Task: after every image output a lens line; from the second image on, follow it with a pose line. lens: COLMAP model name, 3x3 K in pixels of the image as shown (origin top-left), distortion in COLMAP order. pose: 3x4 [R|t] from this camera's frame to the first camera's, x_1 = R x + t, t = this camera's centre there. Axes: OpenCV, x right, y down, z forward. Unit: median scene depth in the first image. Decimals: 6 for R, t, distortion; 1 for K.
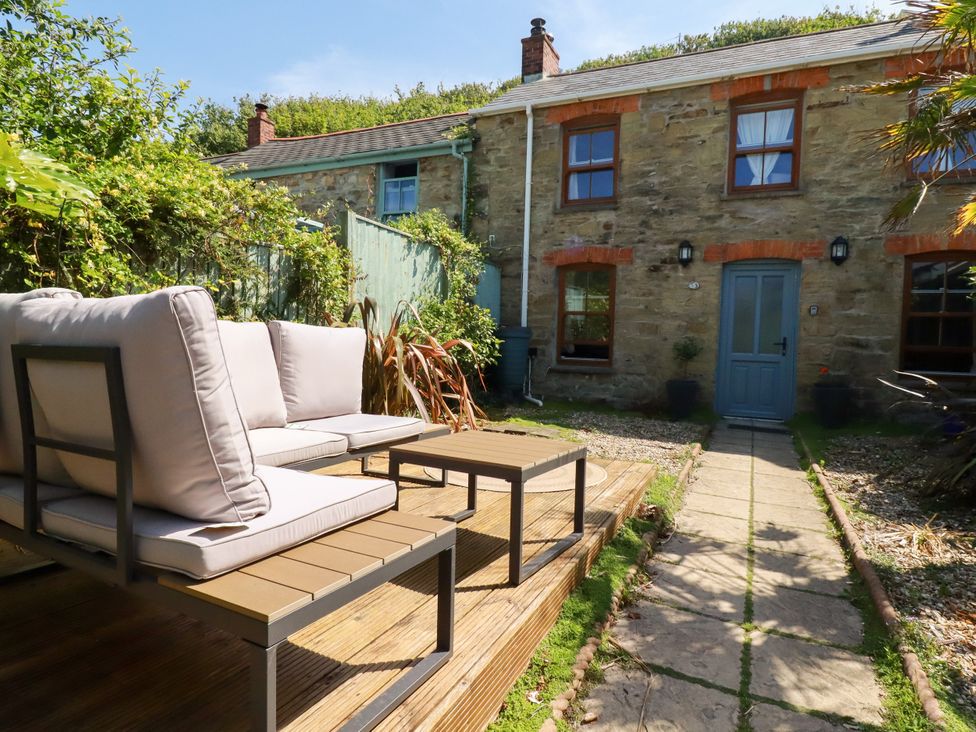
lens RADIAL K [[573.5, 0, 488.8], [0, 573.5, 360.5], [0, 0, 1]] dist [0.008313, -0.018607]
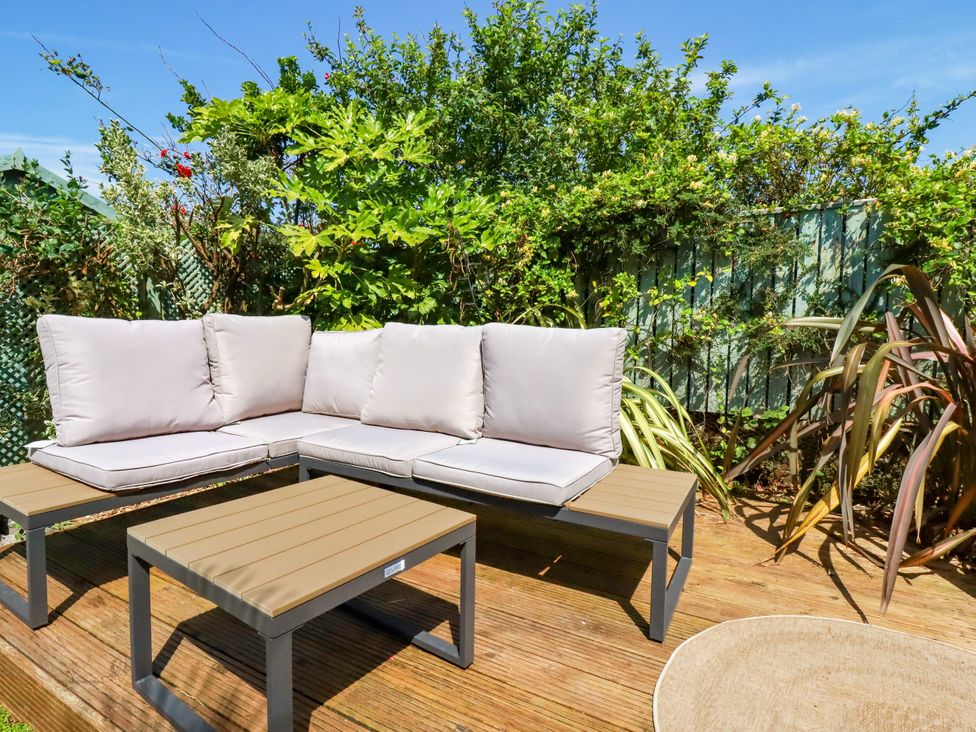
lens RADIAL K [[524.9, 0, 489.3], [0, 524.9, 358.6], [0, 0, 1]] dist [0.003433, -0.014452]
pose [[-0.072879, 0.048270, -0.996172, 0.289101], [-0.038945, 0.997929, 0.051204, -0.034560], [0.996580, 0.042528, -0.070848, 0.654041]]
